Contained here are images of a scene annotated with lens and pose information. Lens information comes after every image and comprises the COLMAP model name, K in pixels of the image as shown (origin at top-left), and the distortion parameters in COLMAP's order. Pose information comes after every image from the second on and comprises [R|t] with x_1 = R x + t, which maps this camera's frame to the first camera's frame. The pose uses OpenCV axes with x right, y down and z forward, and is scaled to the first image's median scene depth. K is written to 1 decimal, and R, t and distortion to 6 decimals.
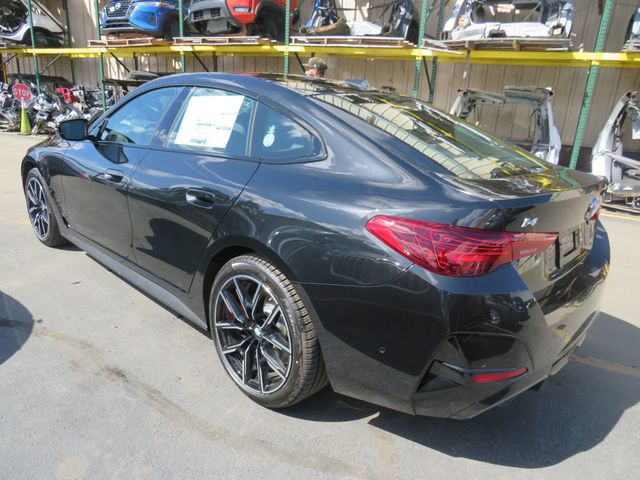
lens RADIAL K [[465.8, 0, 320.8], [0, 465.8, 240.2], [0, 0, 1]] dist [-0.008546, -0.005528]
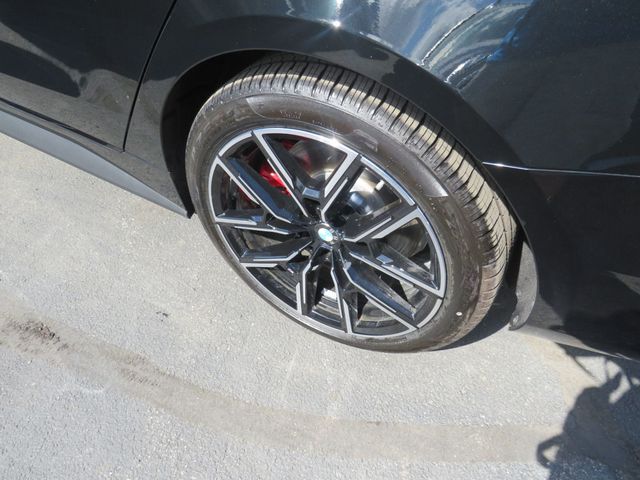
lens RADIAL K [[465.8, 0, 318.8], [0, 465.8, 241.1], [0, 0, 1]] dist [-0.008546, -0.005528]
pose [[0.968911, -0.200891, 0.144412, -0.207438], [0.090246, 0.830446, 0.549741, -0.053046], [-0.230365, -0.519617, 0.822758, 0.605395]]
